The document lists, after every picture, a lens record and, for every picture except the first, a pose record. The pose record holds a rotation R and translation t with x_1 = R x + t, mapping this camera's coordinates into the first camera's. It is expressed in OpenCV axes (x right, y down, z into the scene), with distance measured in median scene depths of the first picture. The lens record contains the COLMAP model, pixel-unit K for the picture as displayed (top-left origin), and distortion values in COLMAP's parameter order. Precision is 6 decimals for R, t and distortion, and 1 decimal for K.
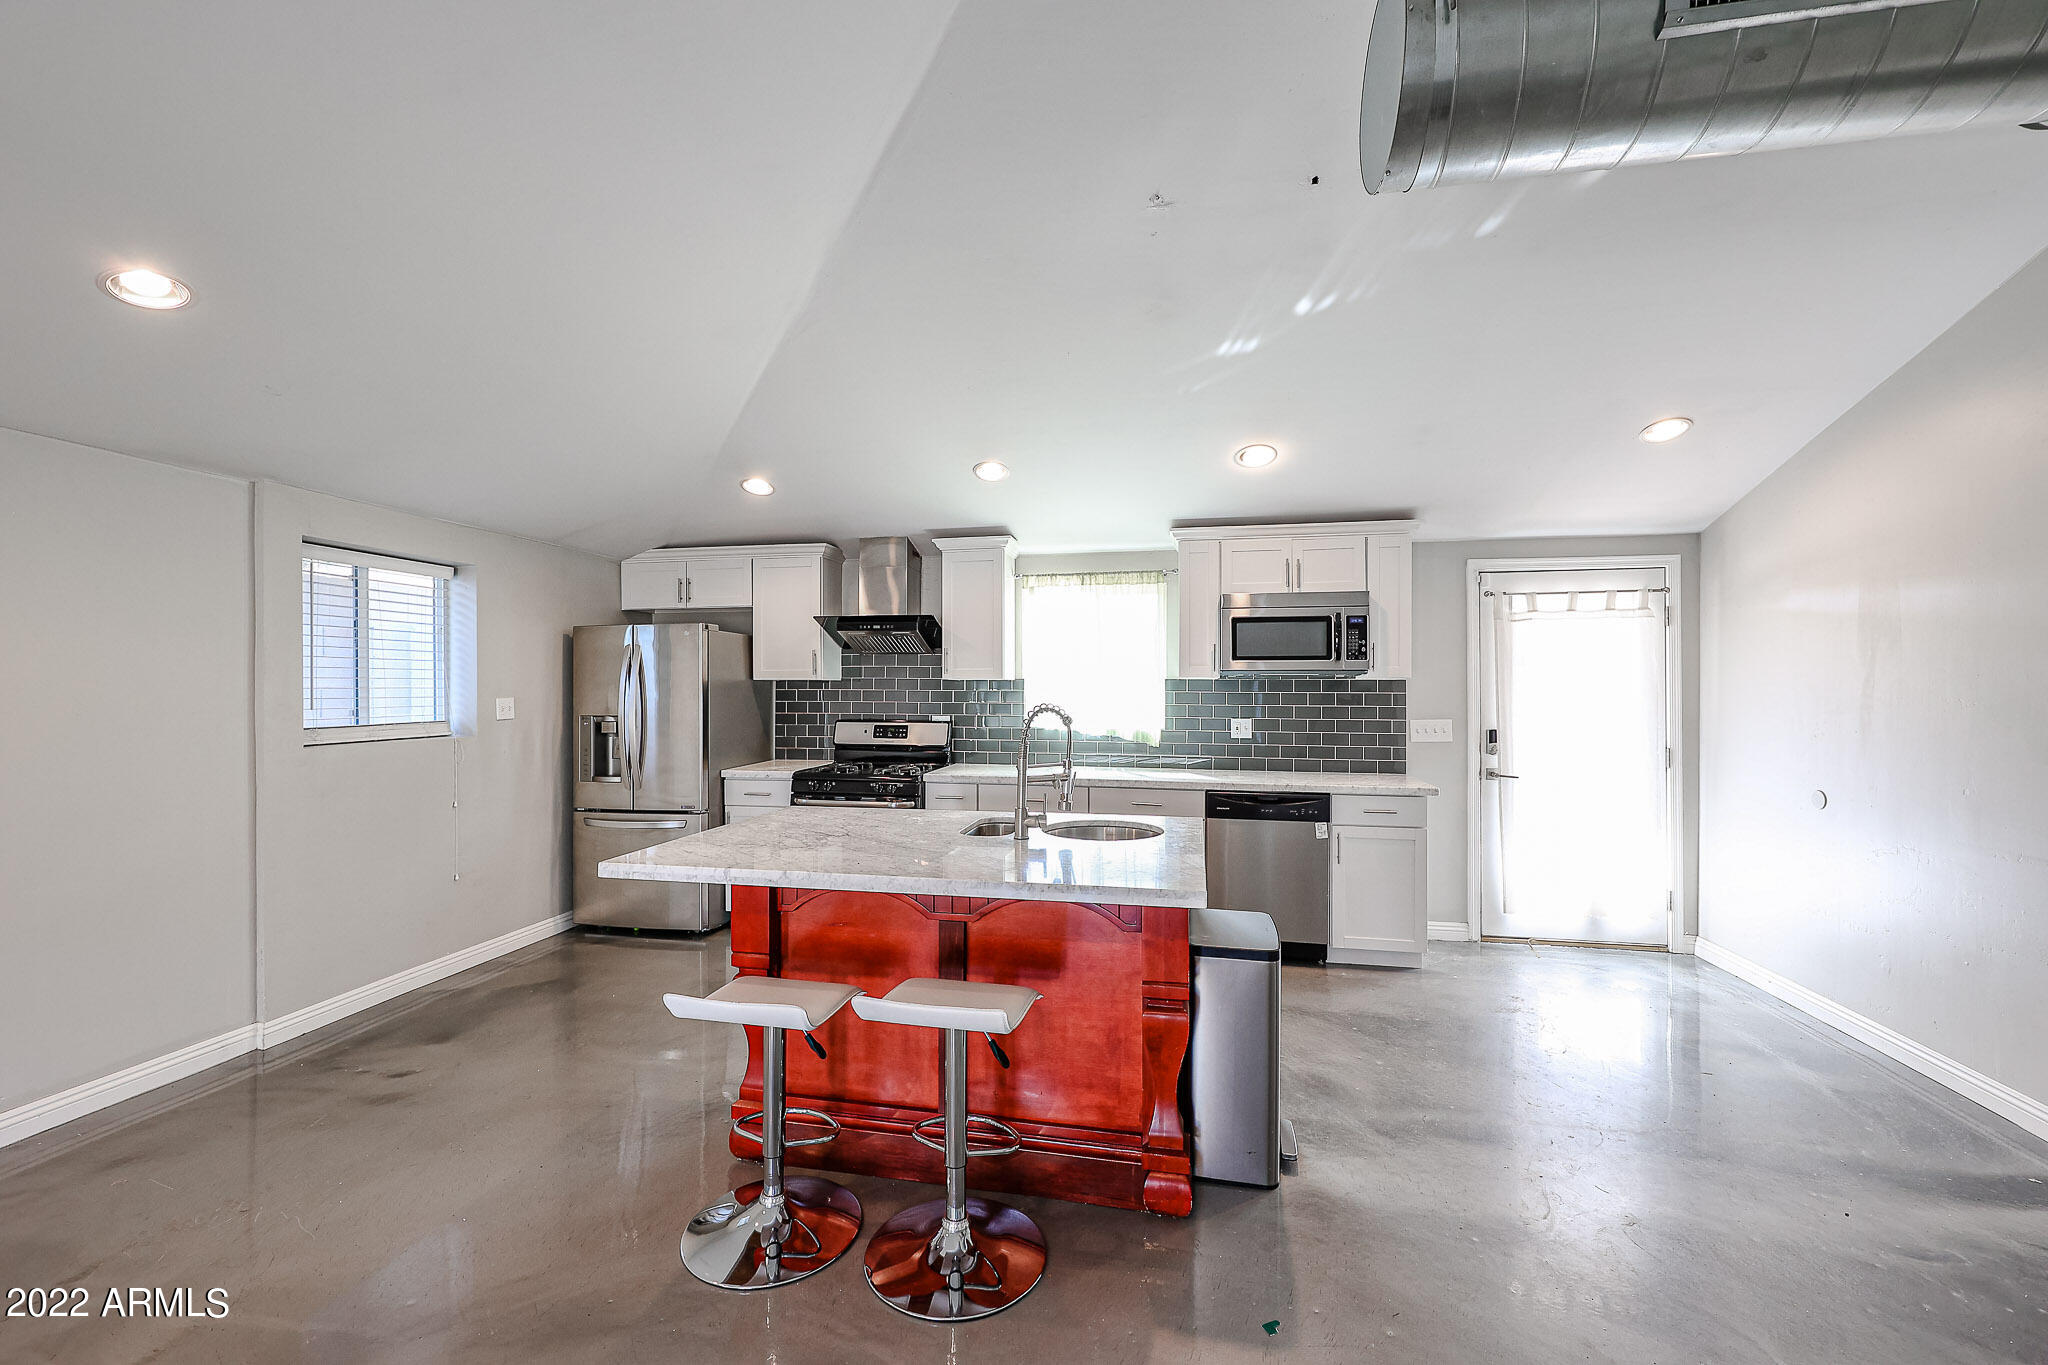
lens RADIAL K [[824.0, 0, 1021.6], [0, 824.0, 689.8], [0, 0, 1]] dist [-0.001073, 0.000377]
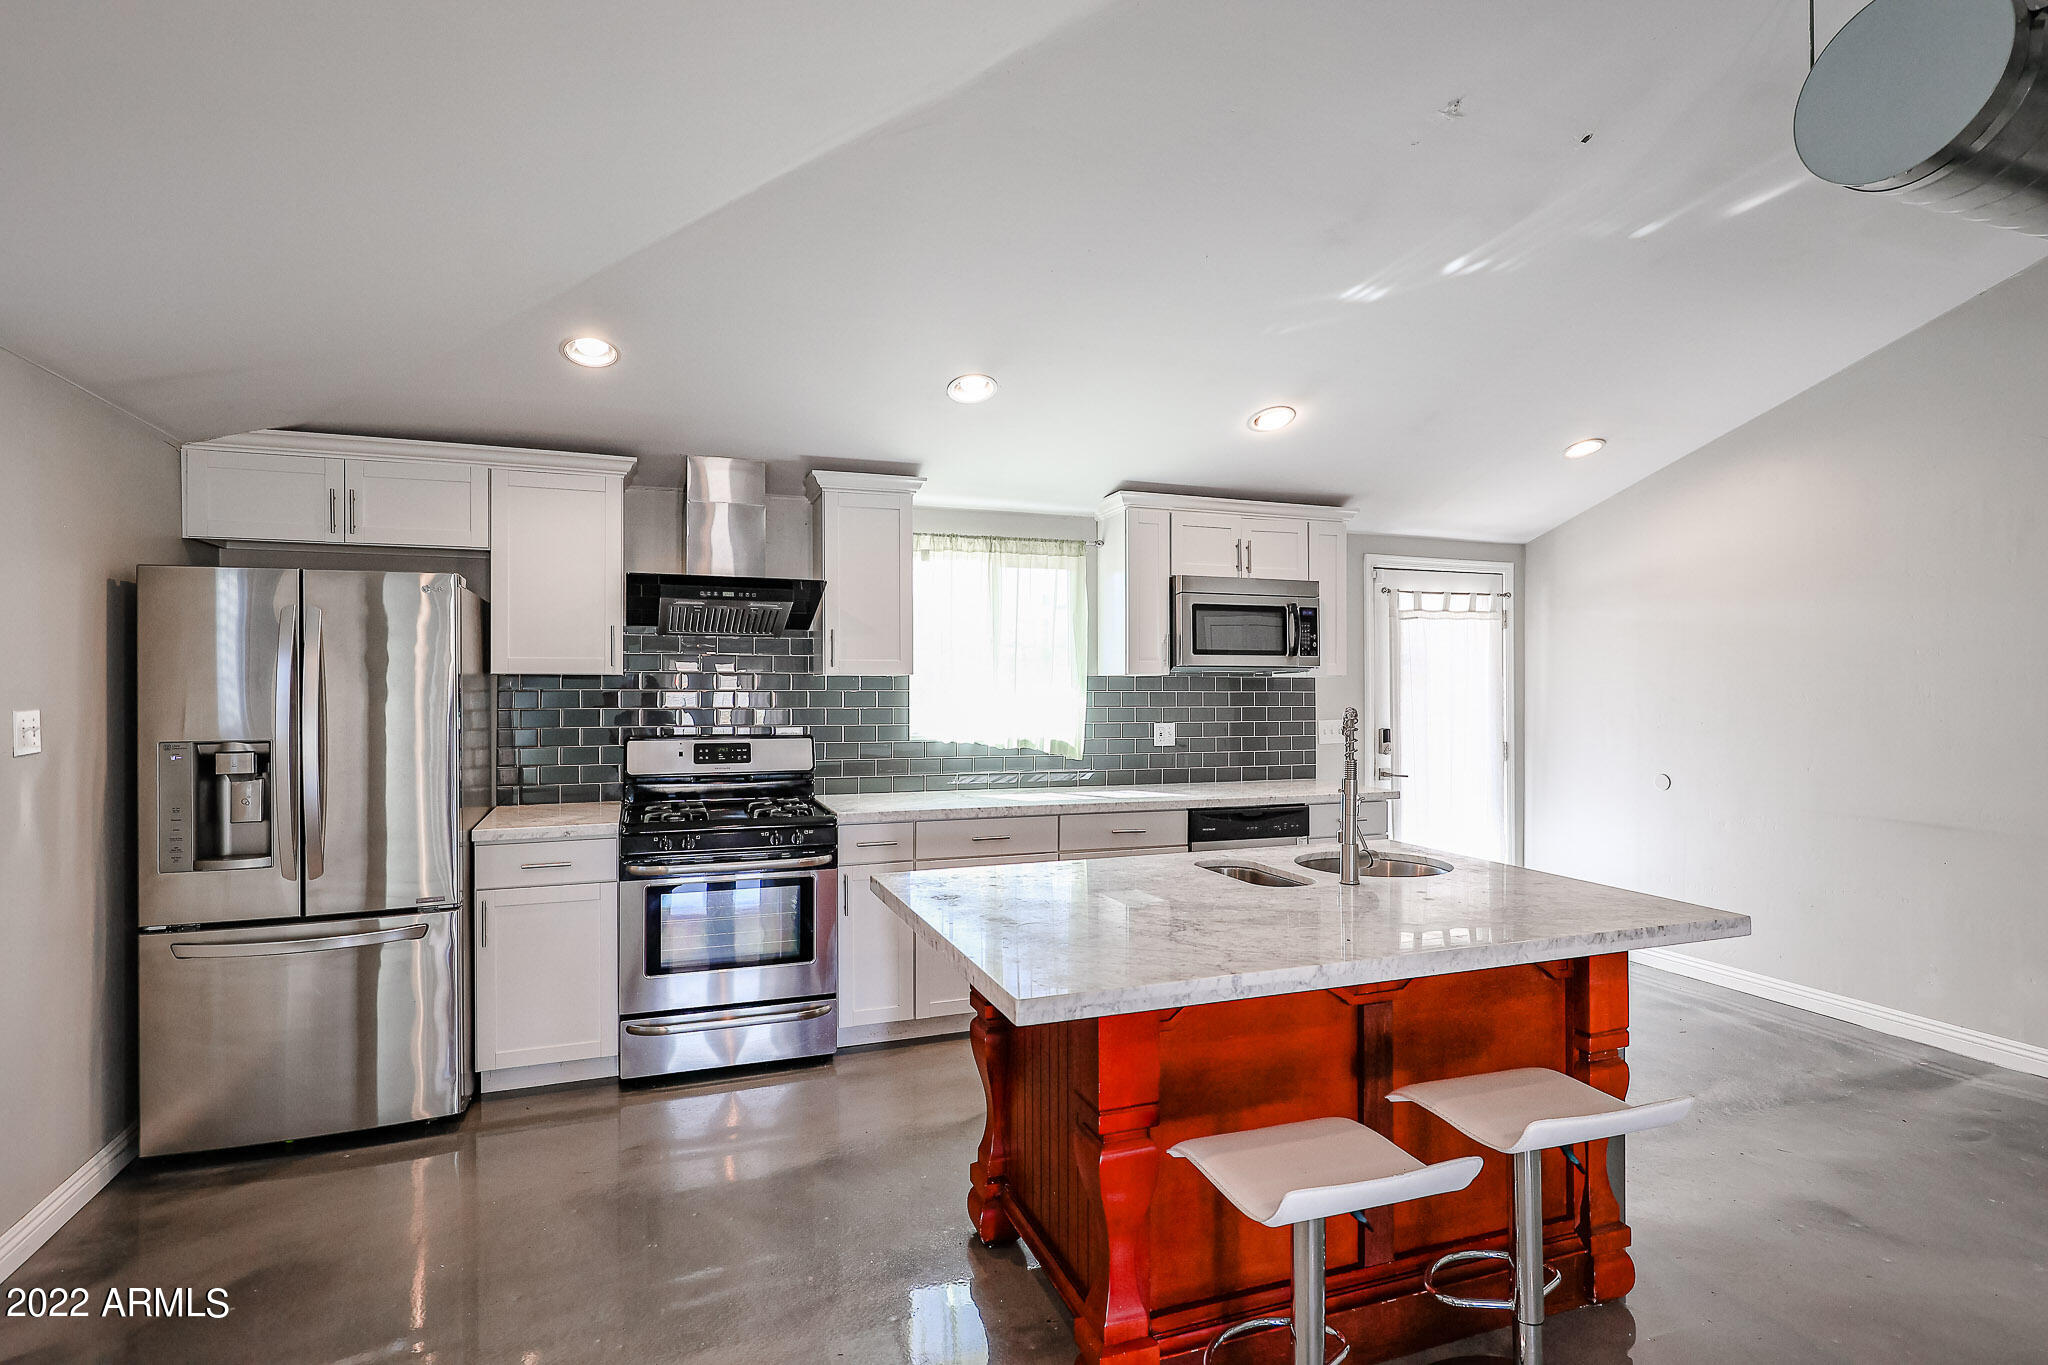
lens RADIAL K [[1020.0, 0, 1025.2], [0, 1020.0, 688.8], [0, 0, 1]] dist [0.007172, -0.000531]
pose [[0.848465, -0.001761, 0.529249, -0.423986], [0.001720, 0.999998, 0.000570, -0.000993], [-0.529249, 0.000427, 0.848466, 0.191013]]
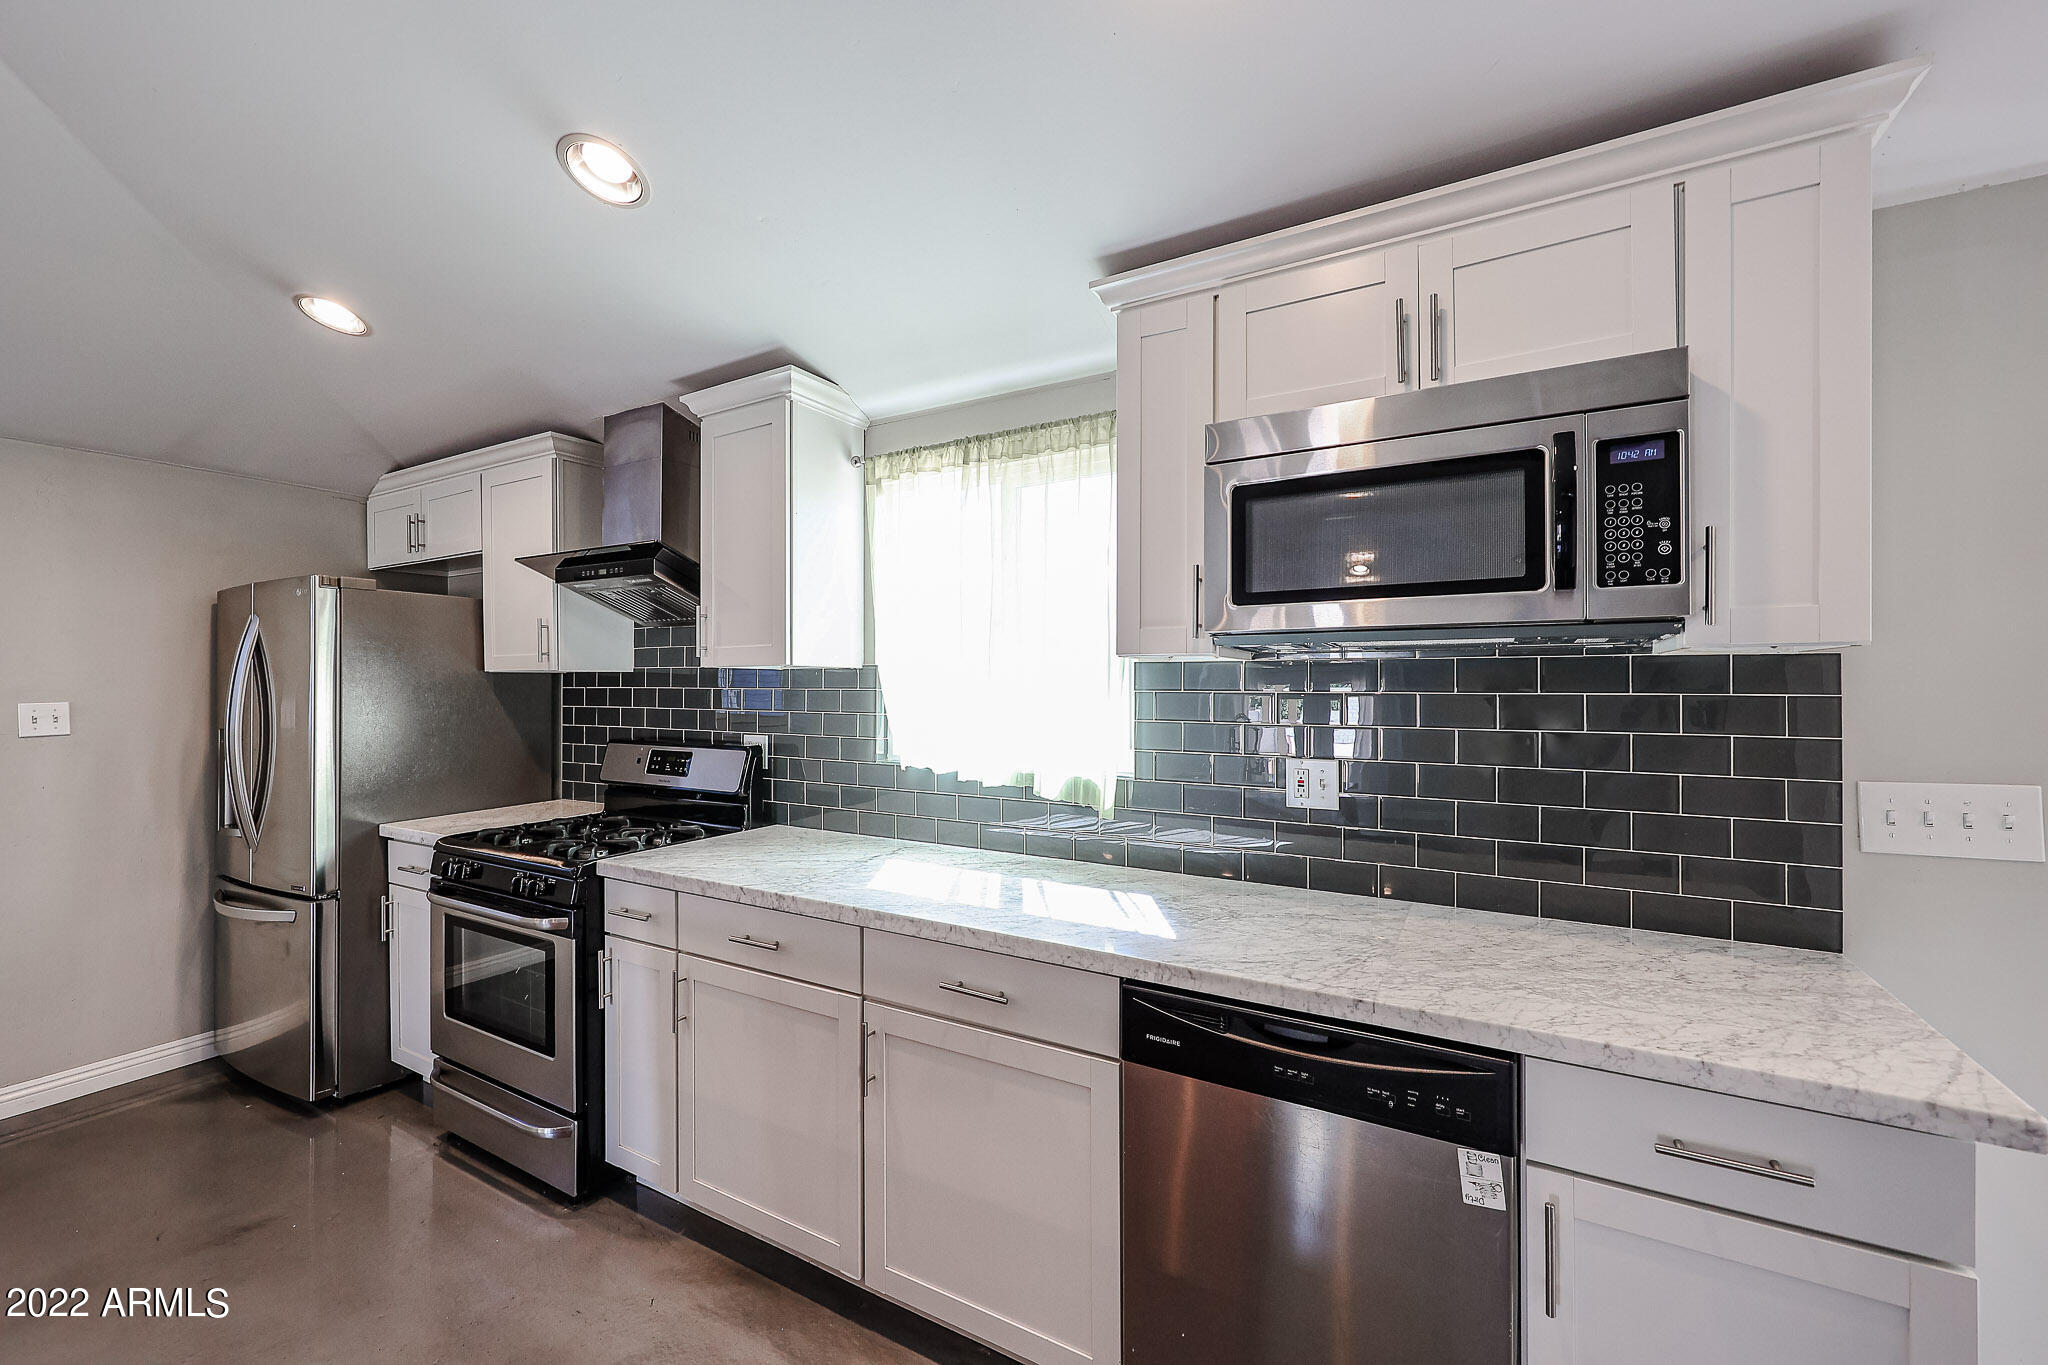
lens RADIAL K [[824.0, 0, 1018.8], [0, 824.0, 683.8], [0, 0, 1]] dist [-0.001073, 0.000377]
pose [[0.947537, -0.003119, -0.319631, 0.268201], [0.001793, 0.999989, -0.004441, 0.000205], [0.319641, 0.003635, 0.947532, 0.599043]]
